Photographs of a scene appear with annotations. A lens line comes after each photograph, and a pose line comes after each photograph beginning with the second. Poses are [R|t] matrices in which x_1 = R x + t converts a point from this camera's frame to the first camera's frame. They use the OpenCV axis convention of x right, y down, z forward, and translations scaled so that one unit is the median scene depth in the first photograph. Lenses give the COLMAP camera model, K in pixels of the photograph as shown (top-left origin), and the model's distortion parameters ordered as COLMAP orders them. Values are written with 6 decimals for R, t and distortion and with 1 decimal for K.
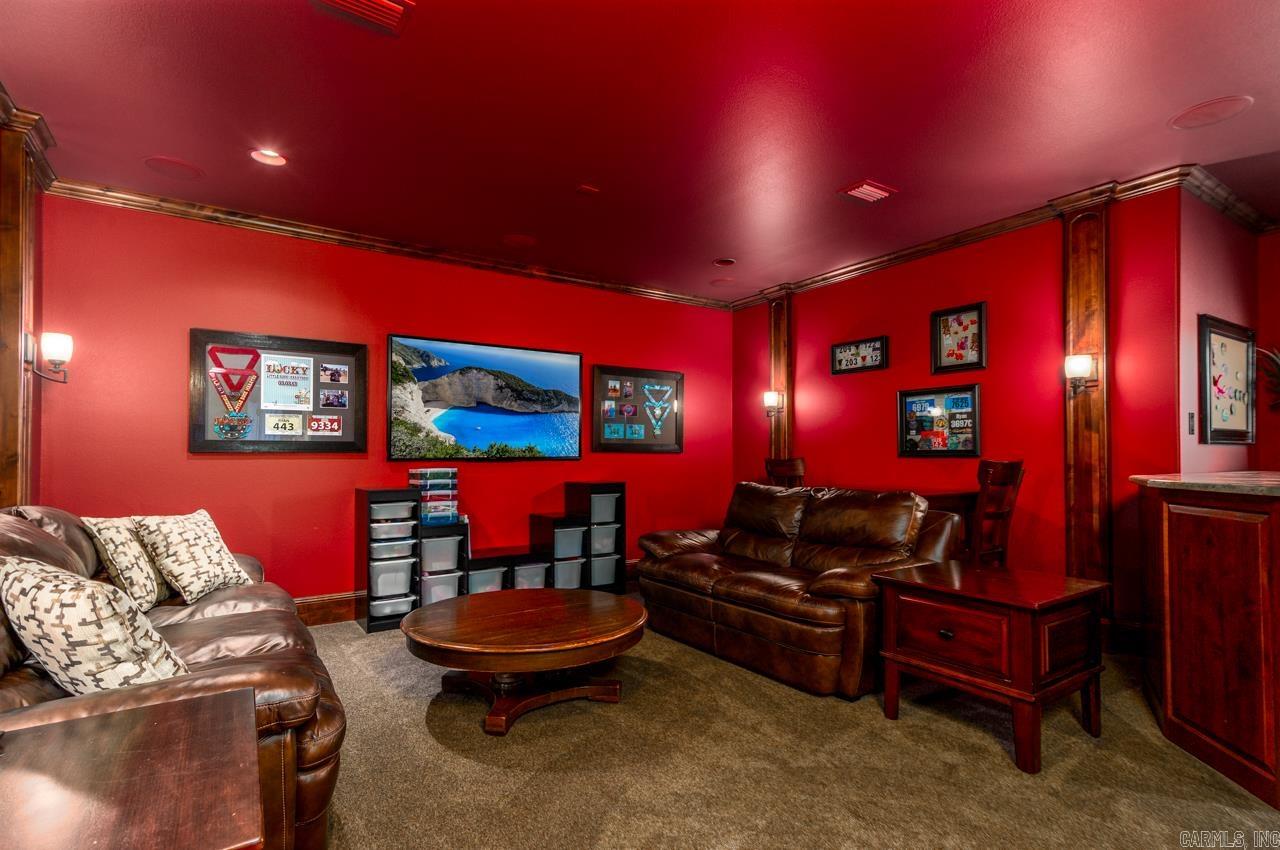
lens RADIAL K [[623.0, 0, 621.5], [0, 623.0, 455.9], [0, 0, 1]] dist [0.003627, 0.000331]
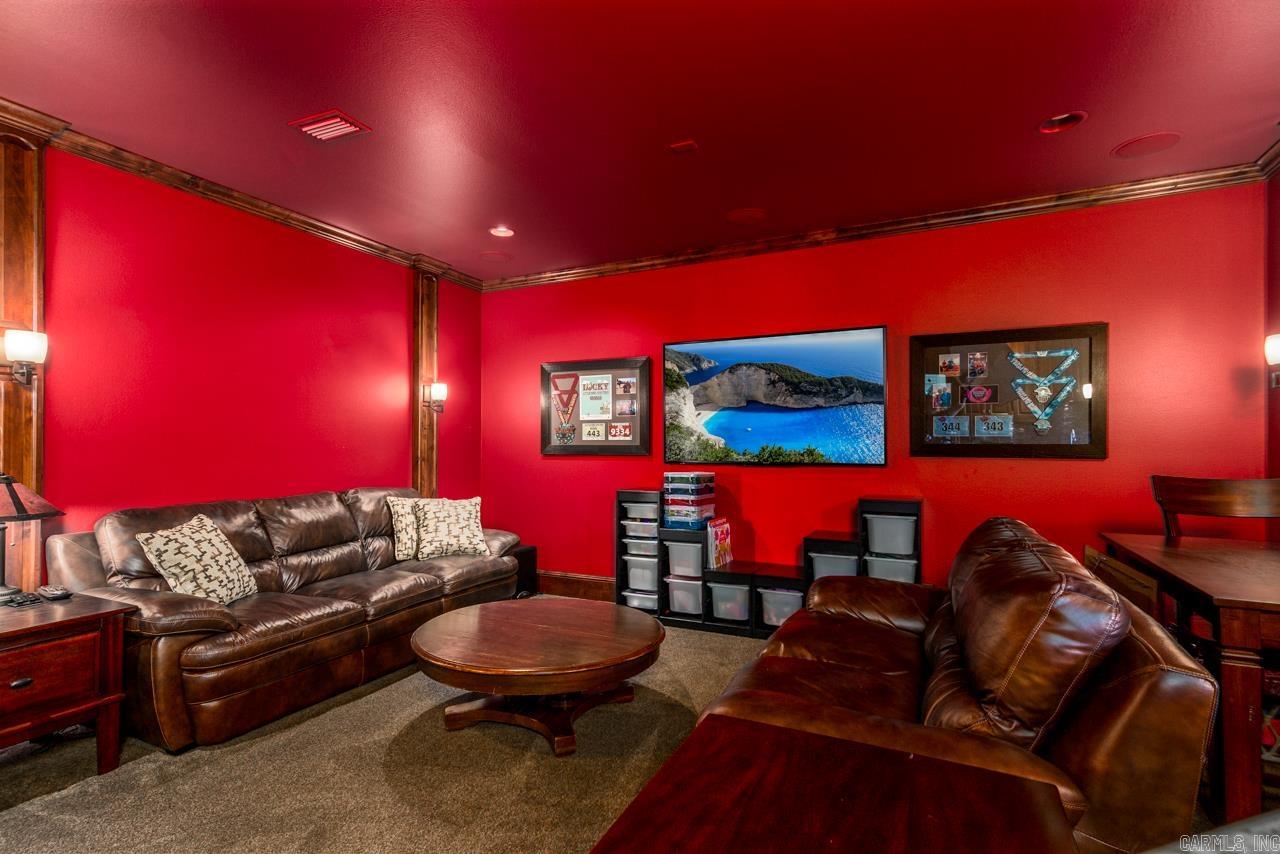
lens RADIAL K [[623.0, 0, 636.1], [0, 623.0, 436.8], [0, 0, 1]] dist [0.003627, 0.000331]
pose [[0.493123, -0.011660, -0.869882, 0.500439], [-0.001975, 0.999893, -0.014523, -0.020670], [0.869958, 0.008880, 0.493047, 0.421194]]
